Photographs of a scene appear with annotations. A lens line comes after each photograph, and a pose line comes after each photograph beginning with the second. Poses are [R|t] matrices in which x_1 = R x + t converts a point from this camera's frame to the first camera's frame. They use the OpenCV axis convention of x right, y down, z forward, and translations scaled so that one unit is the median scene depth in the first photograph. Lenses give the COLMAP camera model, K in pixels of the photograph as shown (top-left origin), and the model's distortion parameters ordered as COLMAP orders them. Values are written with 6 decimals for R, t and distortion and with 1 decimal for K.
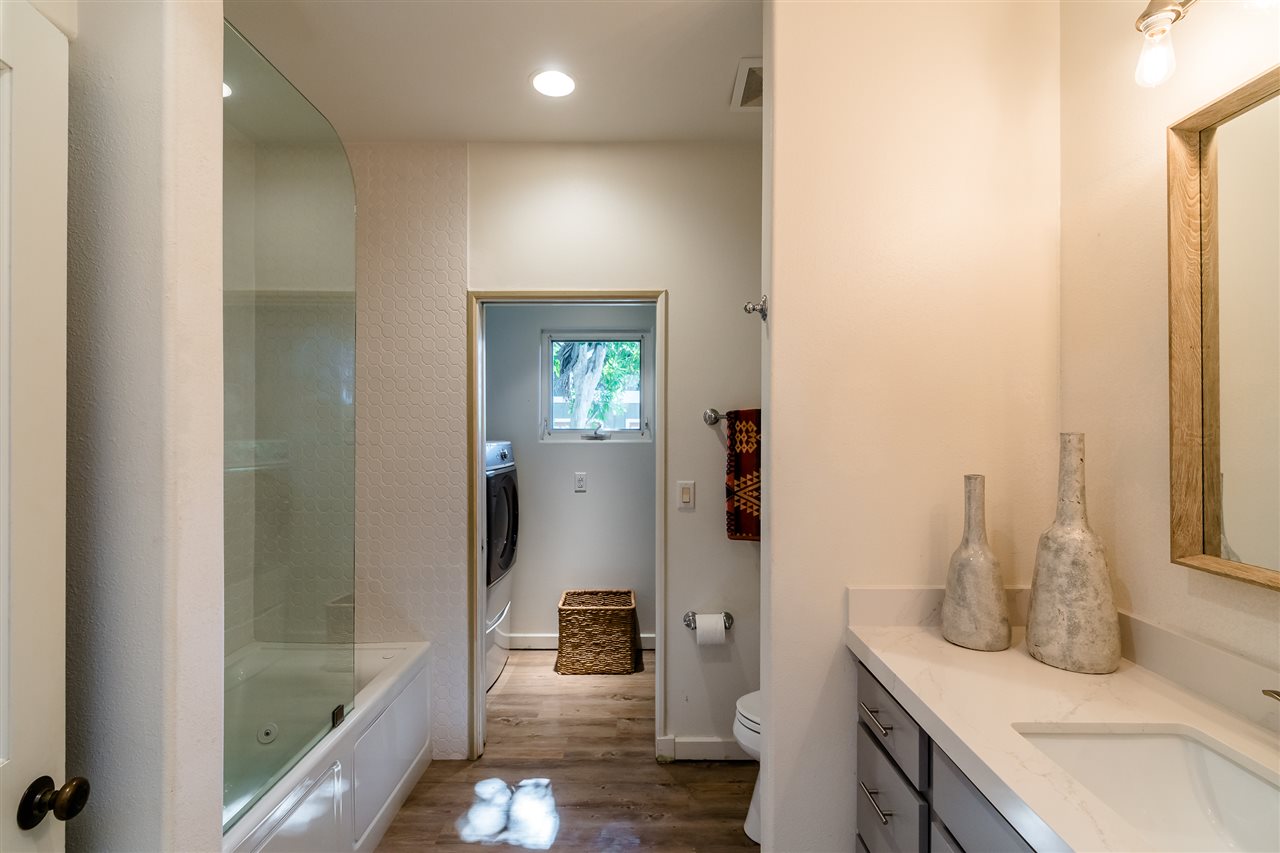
lens RADIAL K [[596.3, 0, 645.8], [0, 596.3, 426.1], [0, 0, 1]] dist [0.001801, 0.000451]
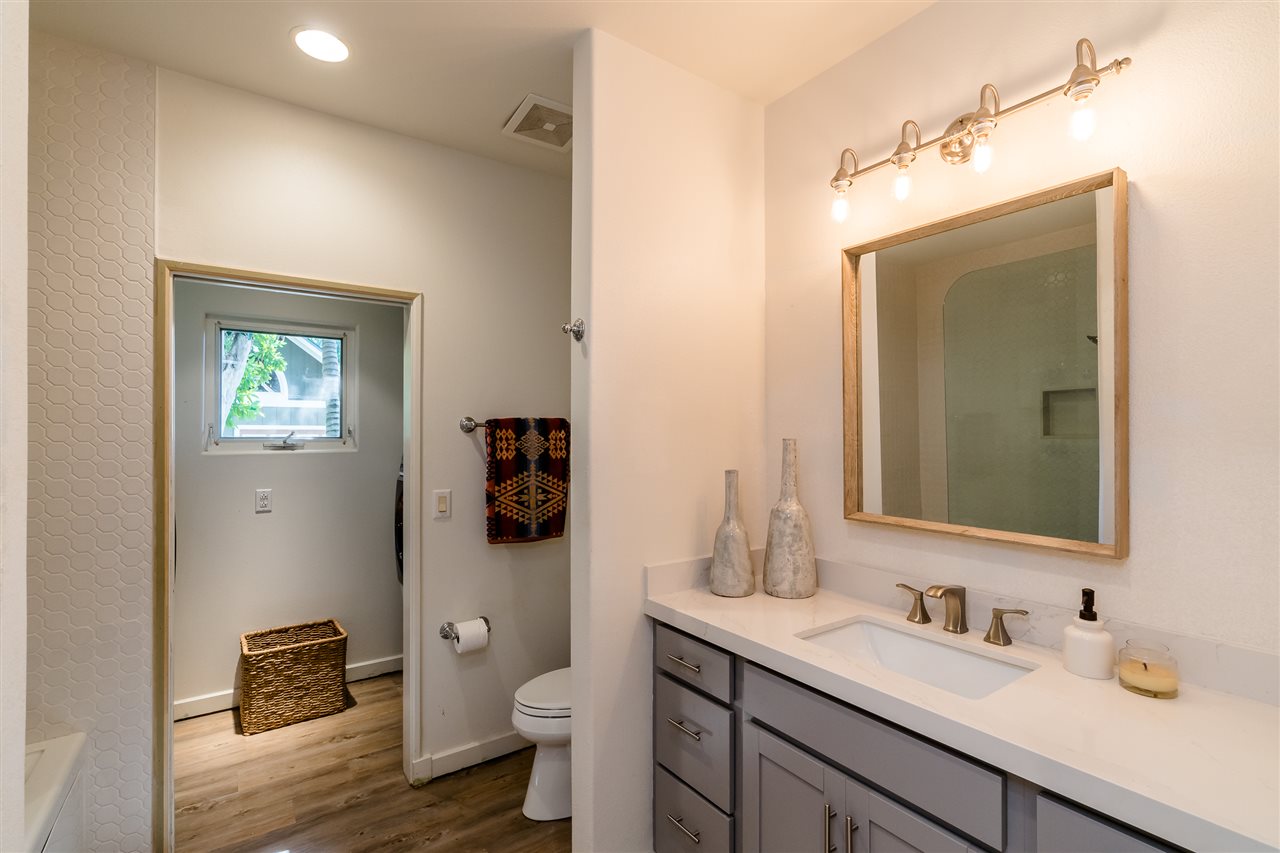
lens RADIAL K [[596.3, 0, 645.8], [0, 596.3, 426.1], [0, 0, 1]] dist [0.001801, 0.000451]
pose [[0.806305, 0.008040, 0.591445, -0.253669], [-0.000444, 0.999916, -0.012988, -0.000368], [-0.591499, 0.010210, 0.806241, 0.008531]]
